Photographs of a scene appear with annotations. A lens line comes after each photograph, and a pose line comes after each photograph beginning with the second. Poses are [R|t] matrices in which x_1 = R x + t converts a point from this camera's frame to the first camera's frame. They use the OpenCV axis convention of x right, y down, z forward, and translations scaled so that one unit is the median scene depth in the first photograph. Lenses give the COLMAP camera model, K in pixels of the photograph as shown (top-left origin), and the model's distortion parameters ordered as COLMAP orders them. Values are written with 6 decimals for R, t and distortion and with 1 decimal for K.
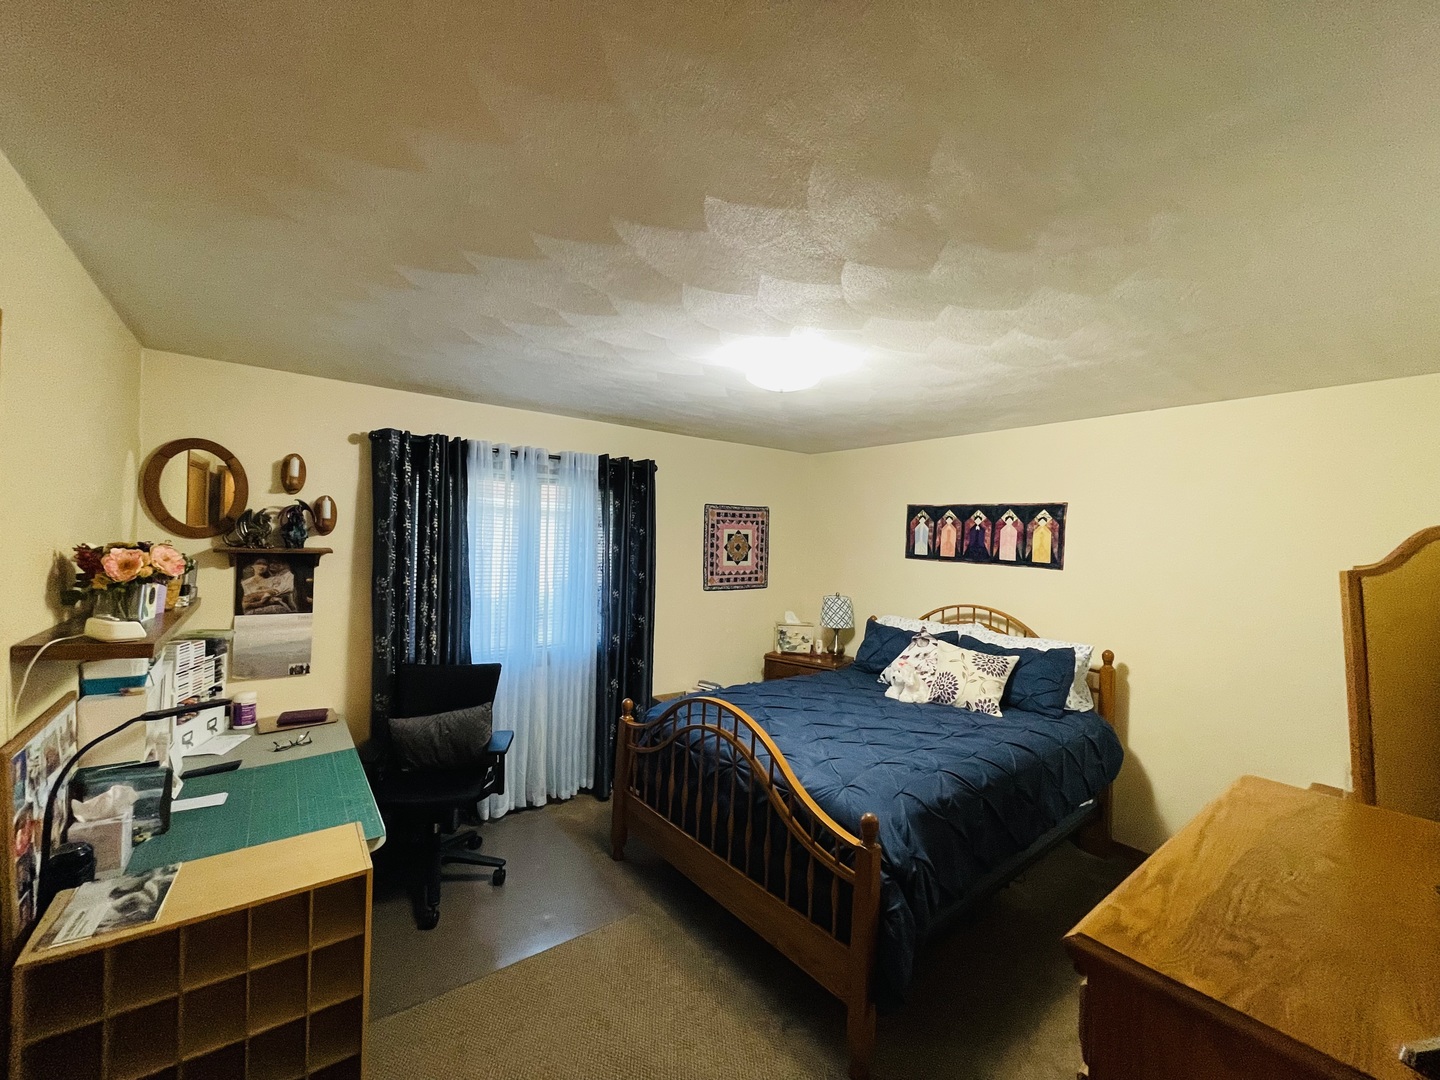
lens RADIAL K [[580.6, 0, 719.8], [0, 580.6, 546.6], [0, 0, 1]] dist [0.000764, 0.000151]
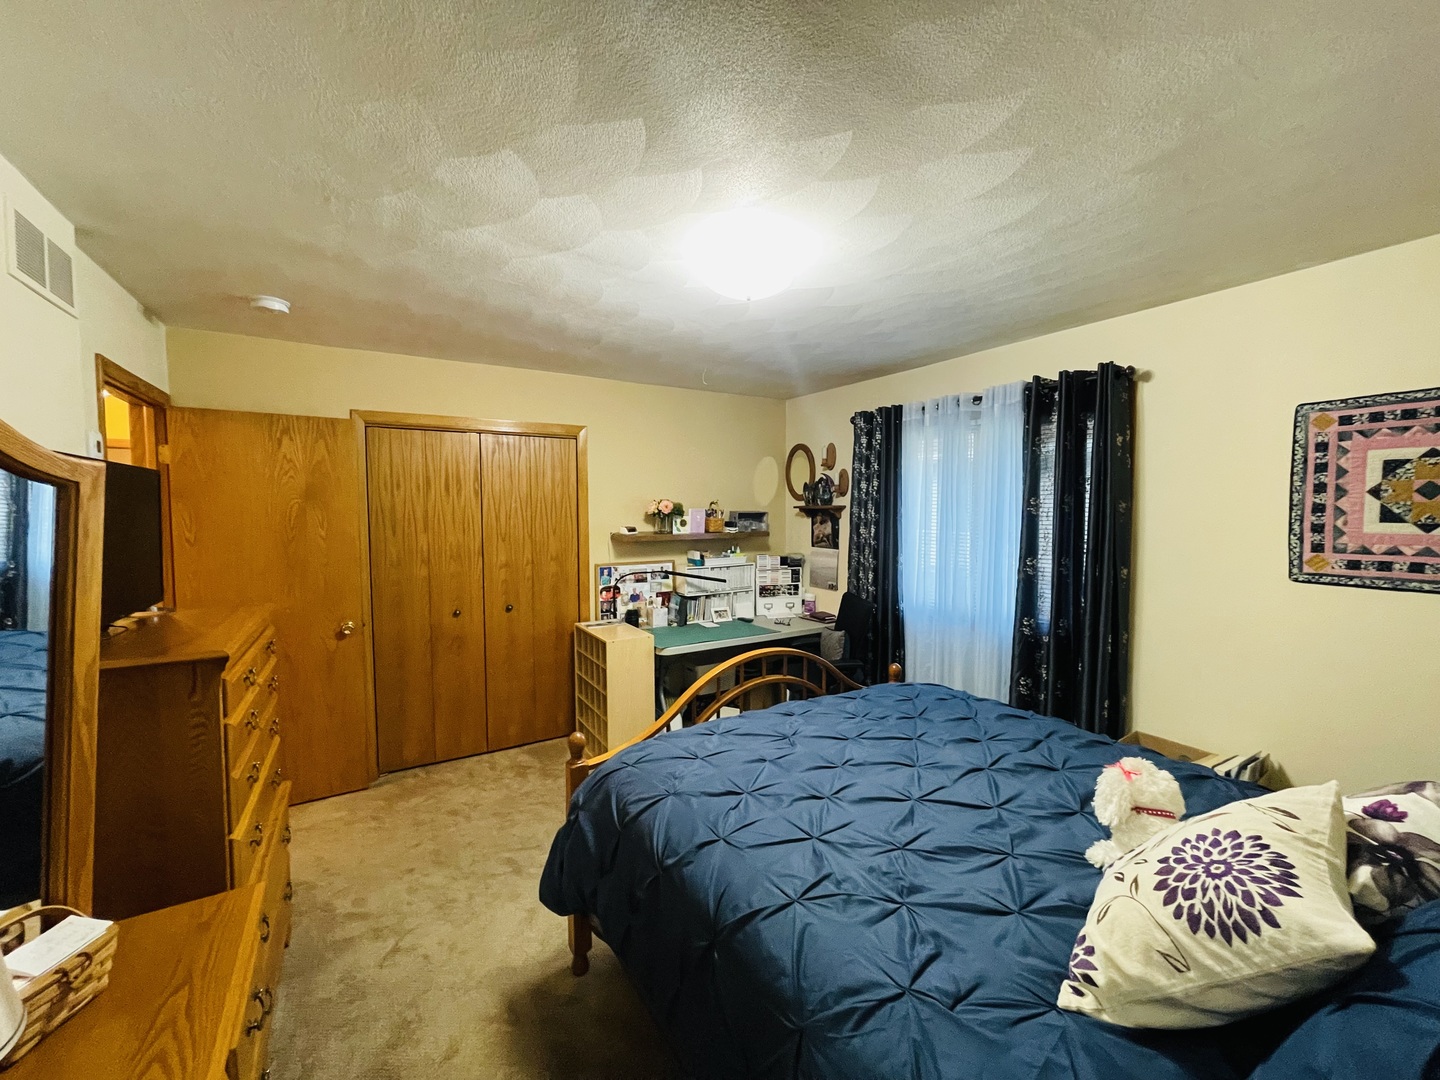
lens RADIAL K [[580.6, 0, 720.2], [0, 580.6, 535.5], [0, 0, 1]] dist [0.000764, 0.000151]
pose [[-0.111205, 0.028250, -0.993396, 0.515254], [-0.003694, 0.999577, 0.028839, 0.024232], [0.993791, 0.006877, -0.111054, 0.567810]]
